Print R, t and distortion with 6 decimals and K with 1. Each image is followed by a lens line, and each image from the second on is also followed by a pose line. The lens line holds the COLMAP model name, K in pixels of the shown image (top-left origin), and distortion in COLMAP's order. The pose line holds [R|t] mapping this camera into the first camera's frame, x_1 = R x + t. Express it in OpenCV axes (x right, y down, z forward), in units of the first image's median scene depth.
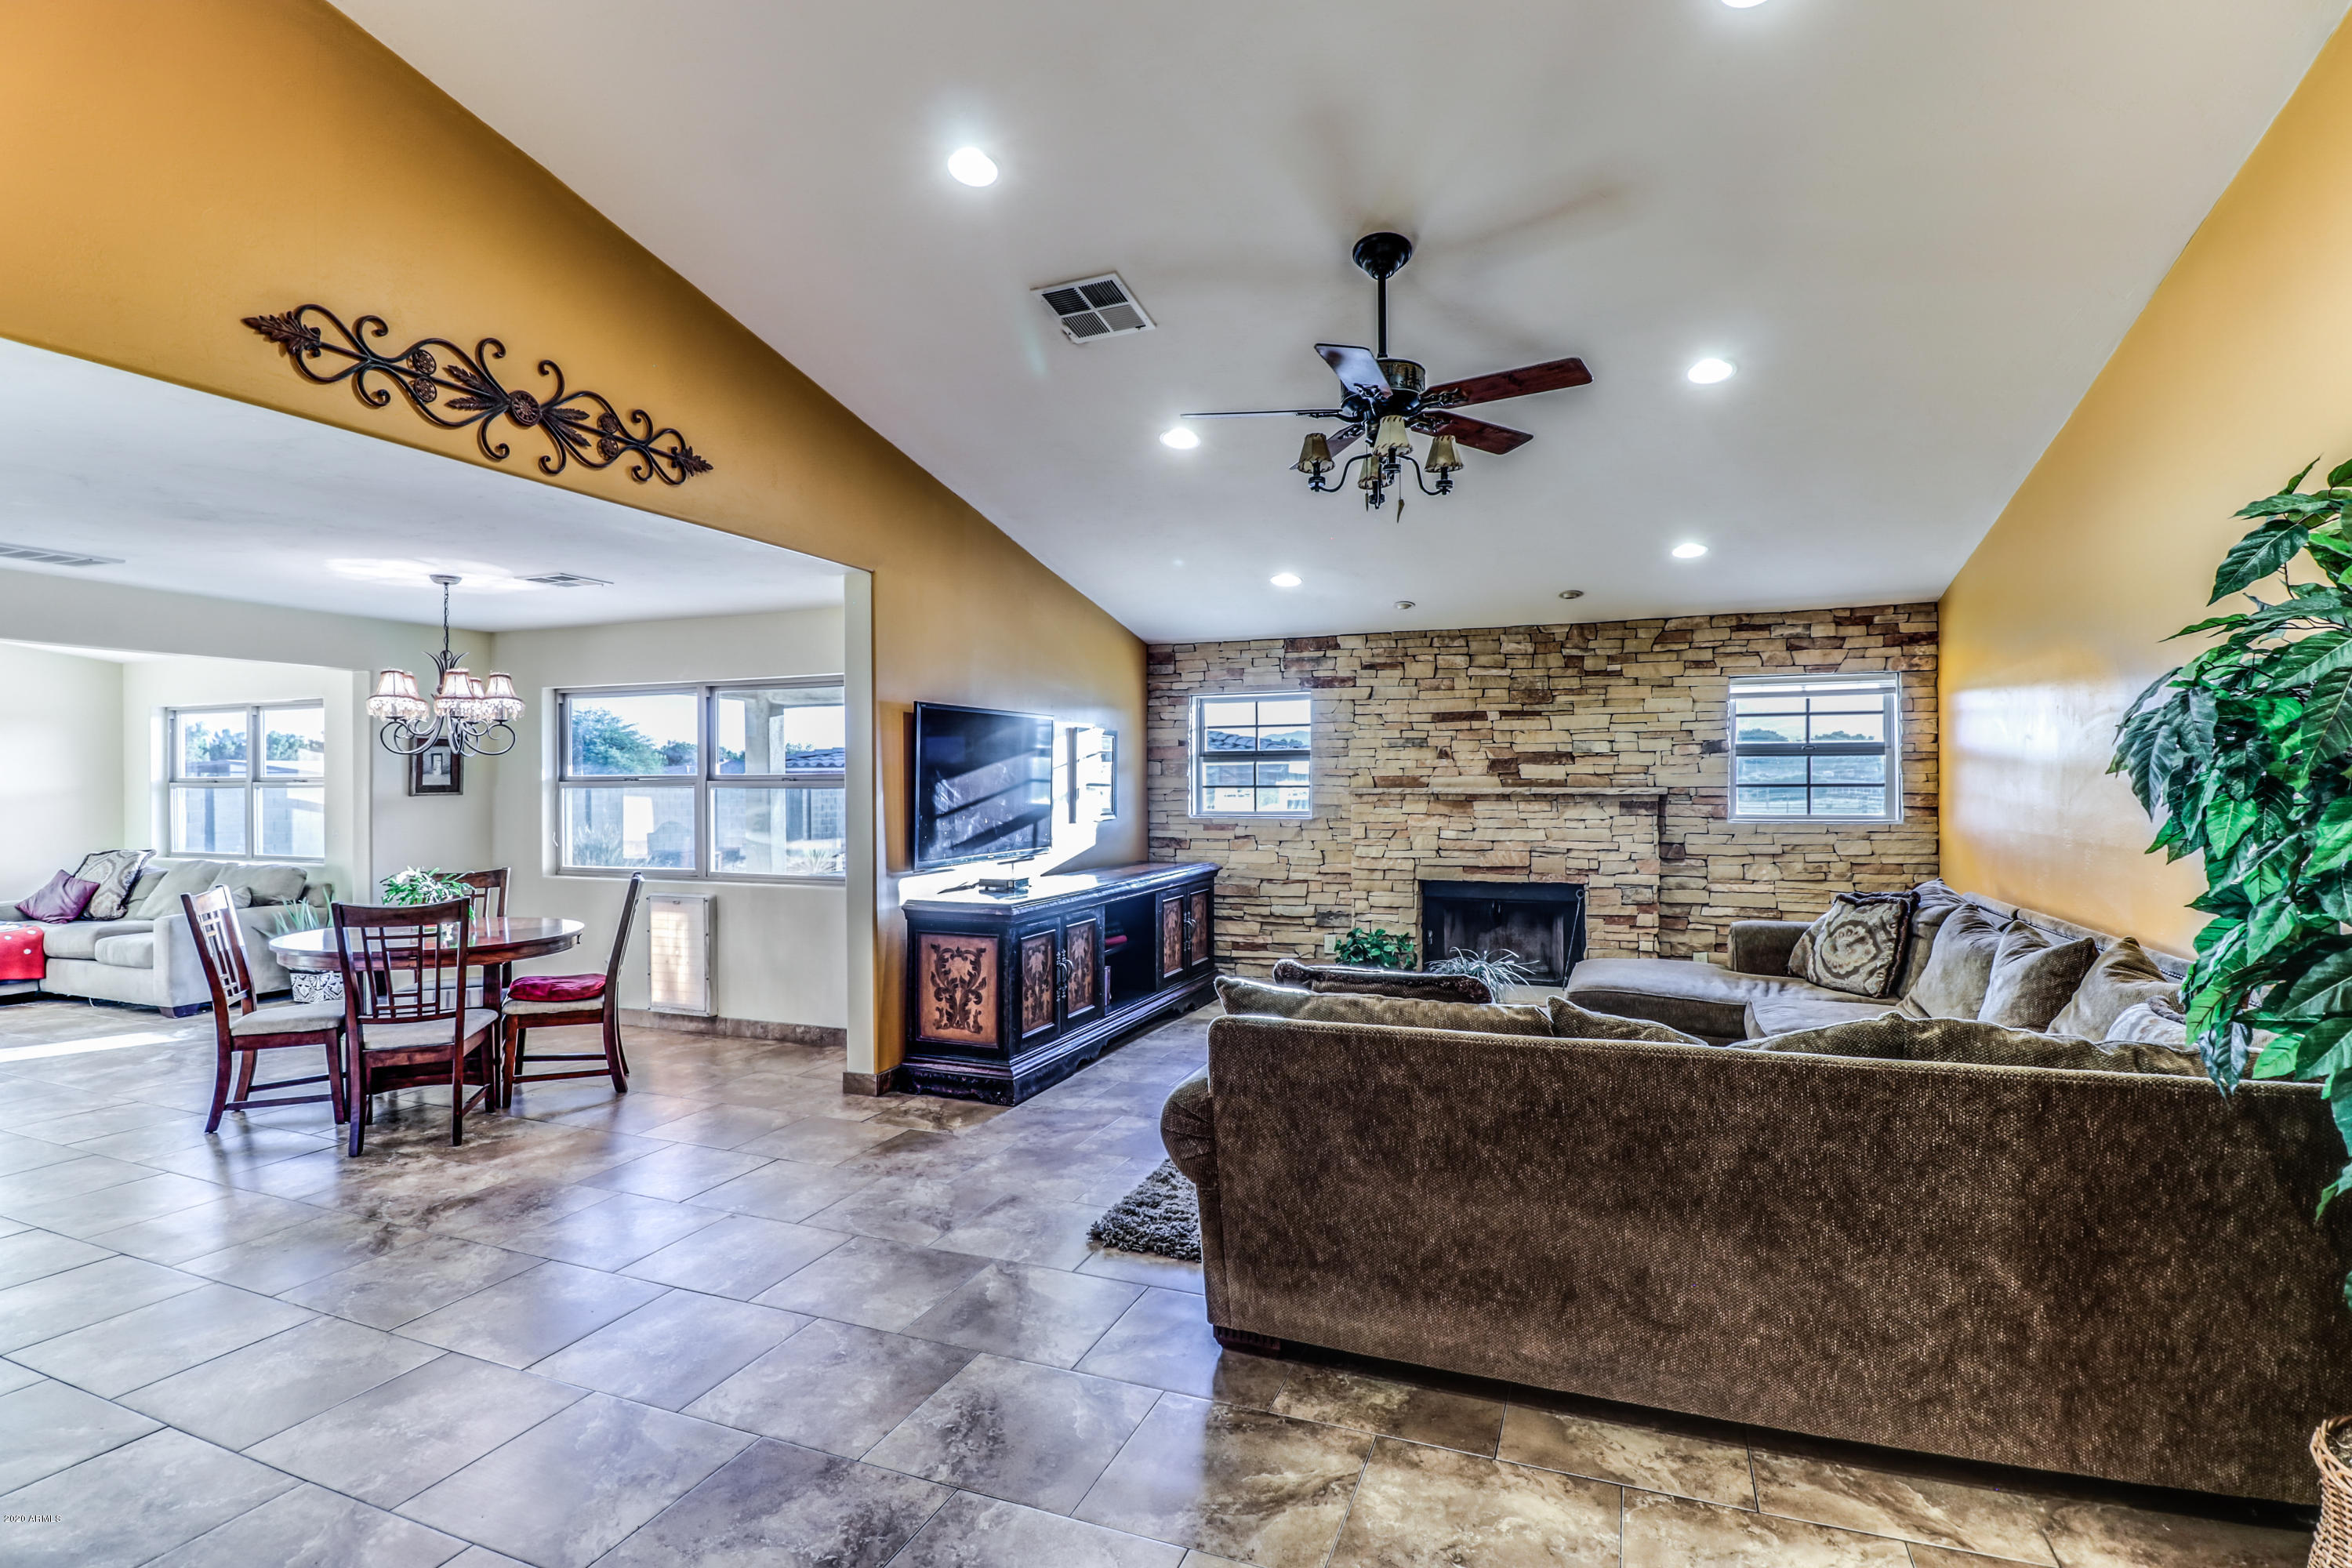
lens RADIAL K [[1132.2, 0, 1176.0], [0, 1132.2, 784.0], [0, 0, 1]] dist [-0.001045, -0.000182]
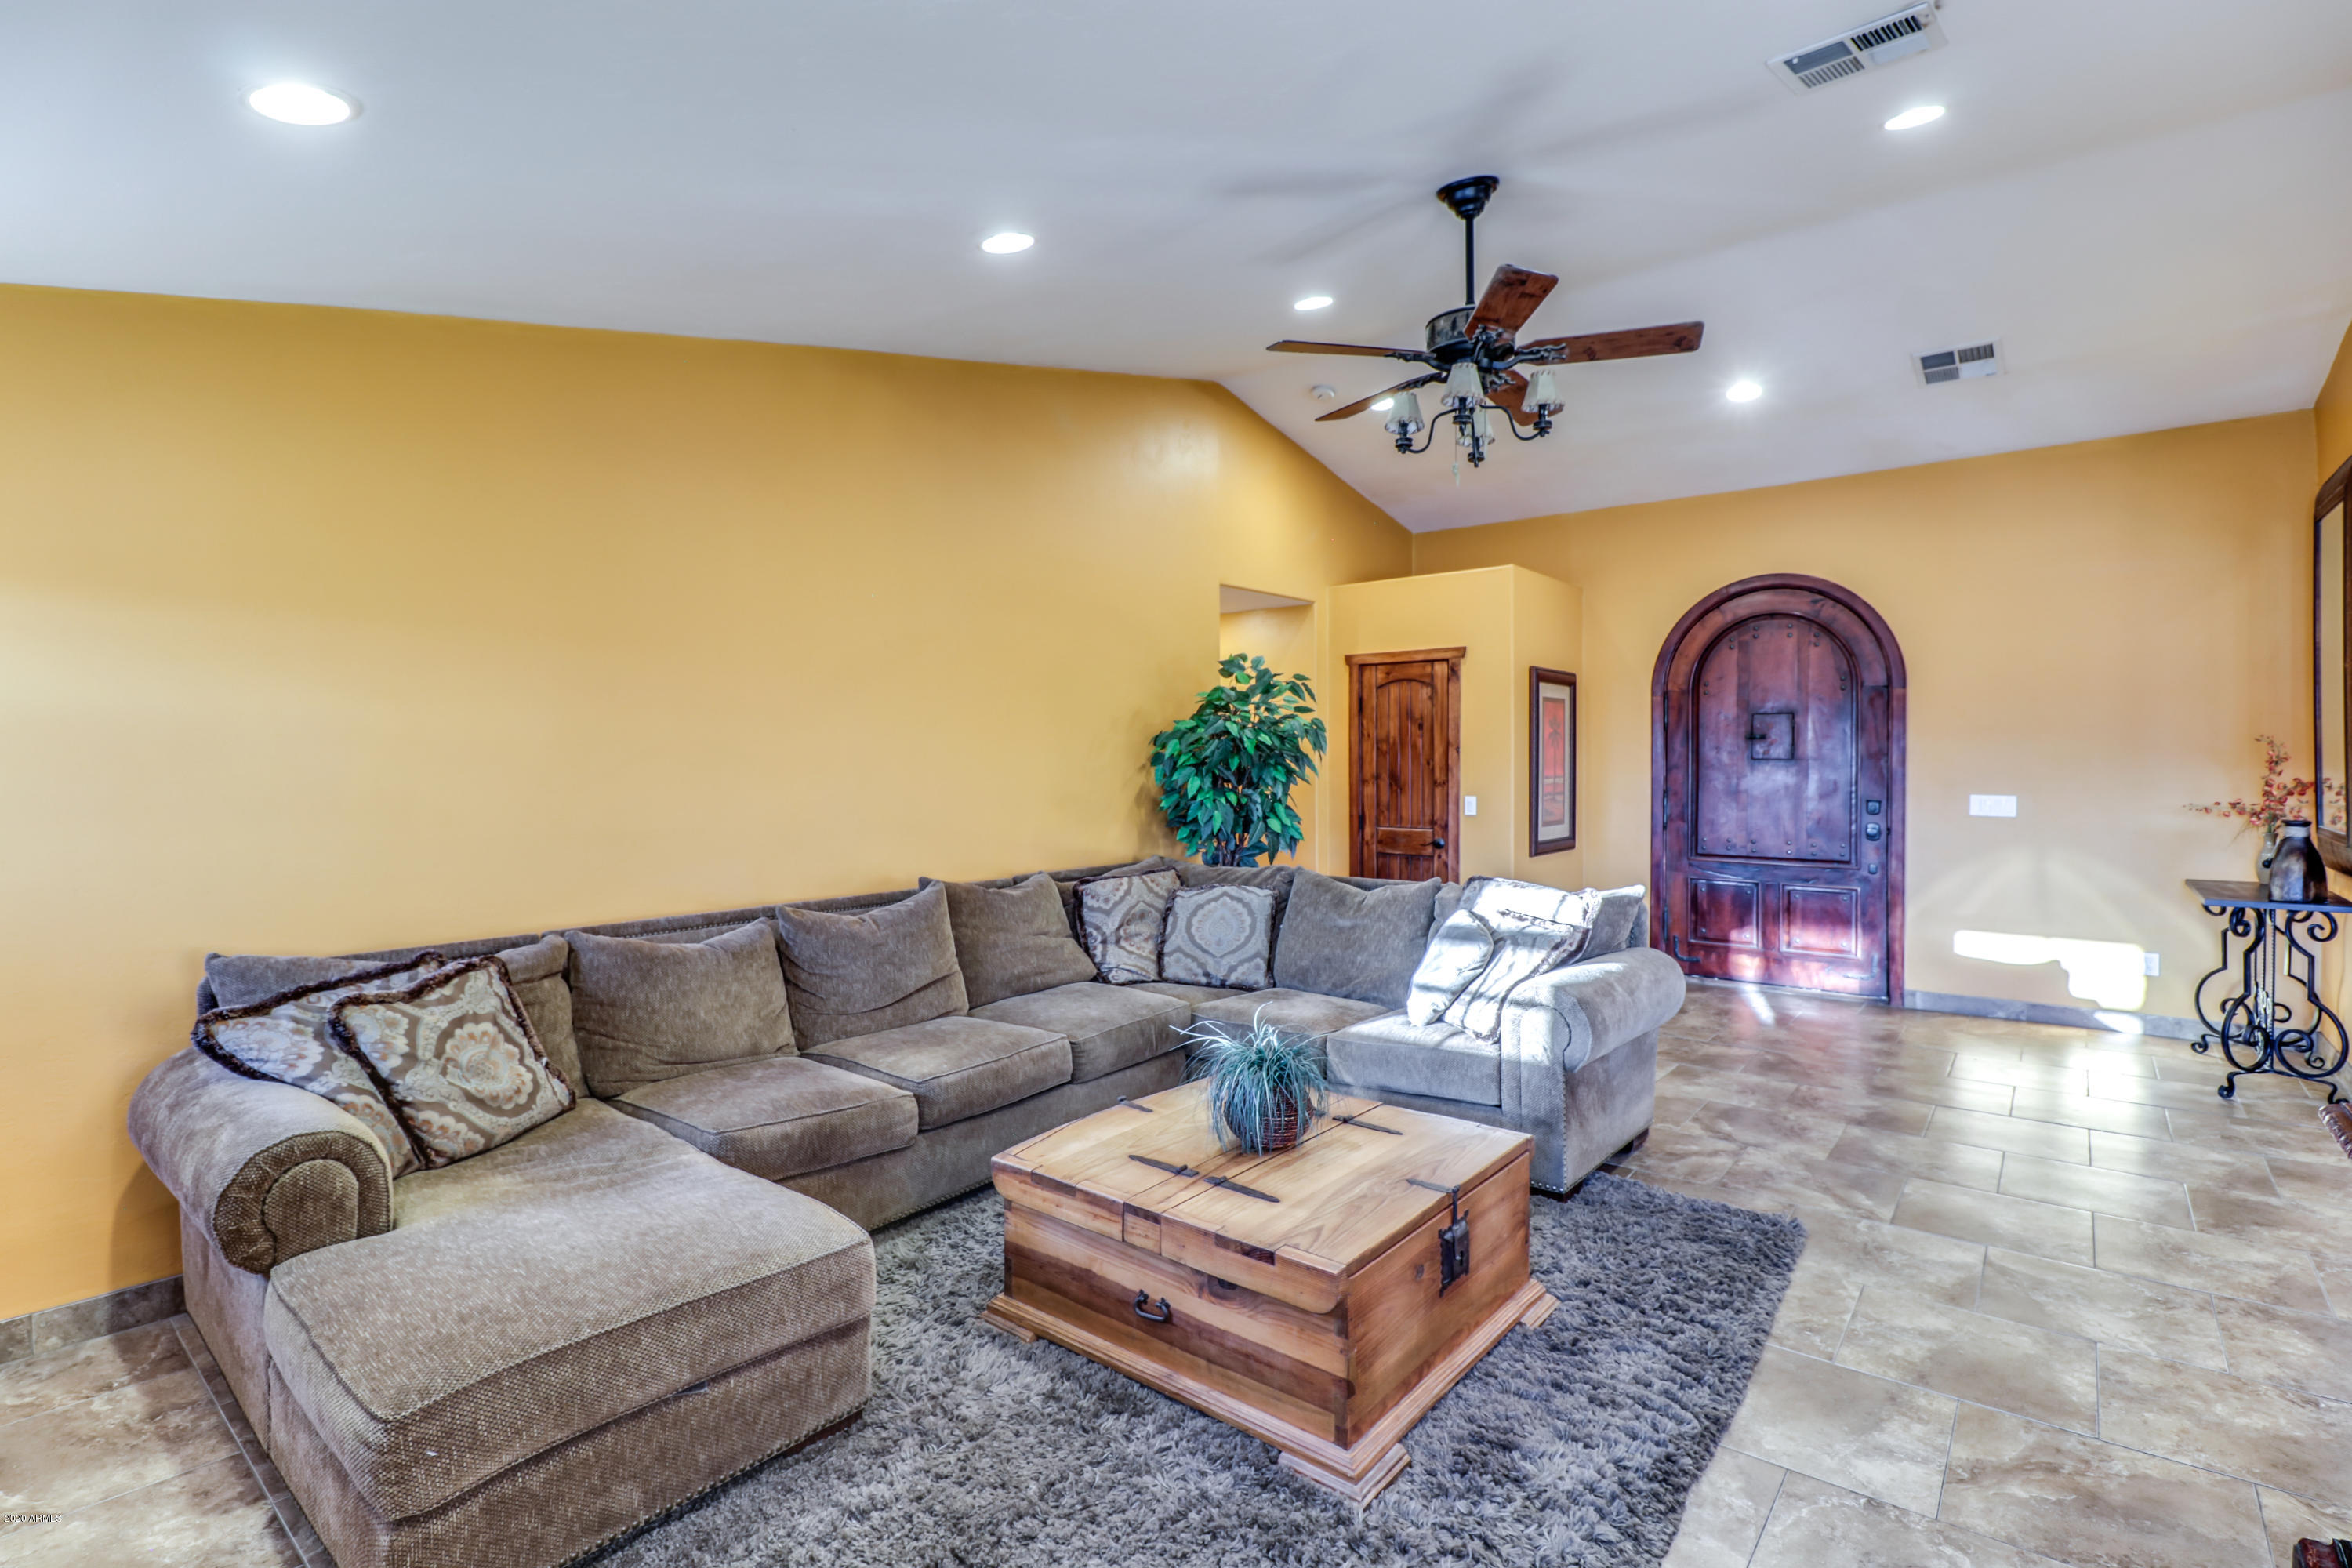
lens RADIAL K [[1105.9, 0, 1176.7], [0, 1105.9, 797.9], [0, 0, 1]] dist [0.000939, -0.013977]
pose [[-0.952688, -0.007640, 0.303855, 0.073957], [0.003916, 0.999293, 0.037405, 0.000290], [-0.303925, 0.036825, -0.951984, 1.035787]]
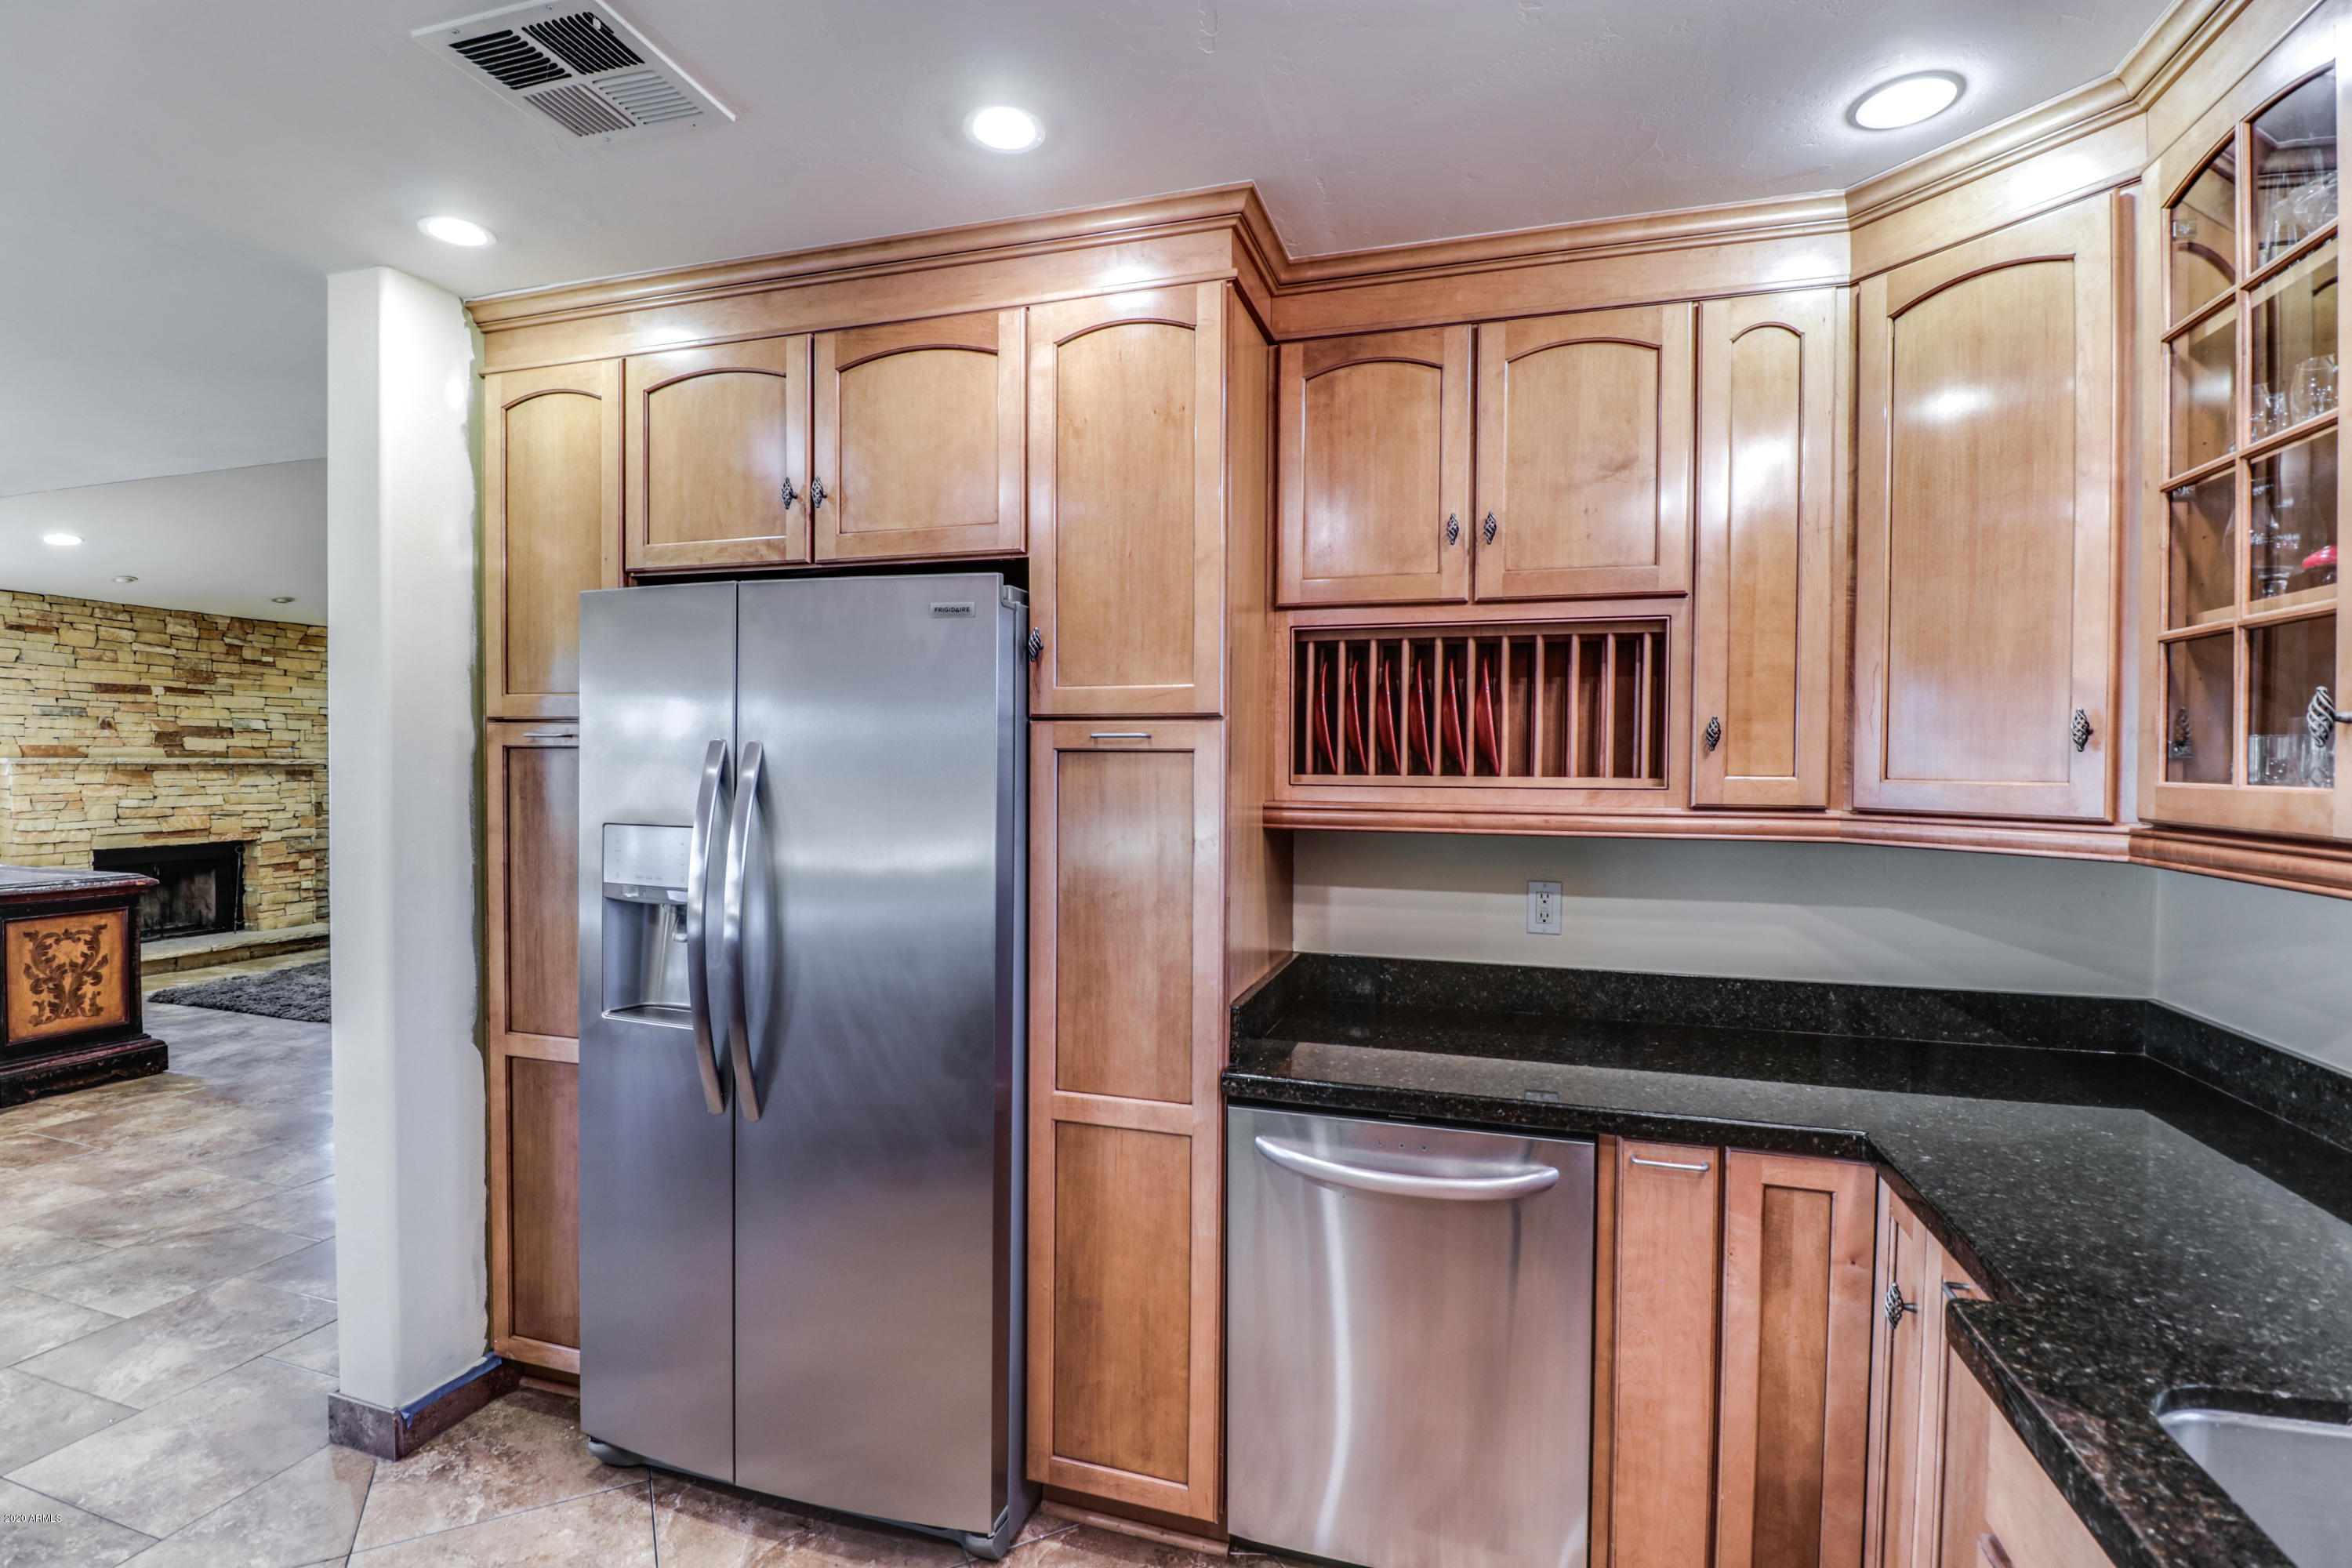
lens RADIAL K [[1083.0, 0, 1146.1], [0, 1083.0, 781.2], [0, 0, 1]] dist [-0.000374, -0.011213]
pose [[-0.057408, -0.014582, 0.998244, -0.822403], [-0.005559, 0.999882, 0.014286, 0.005540], [-0.998335, -0.004729, -0.057482, 0.133951]]
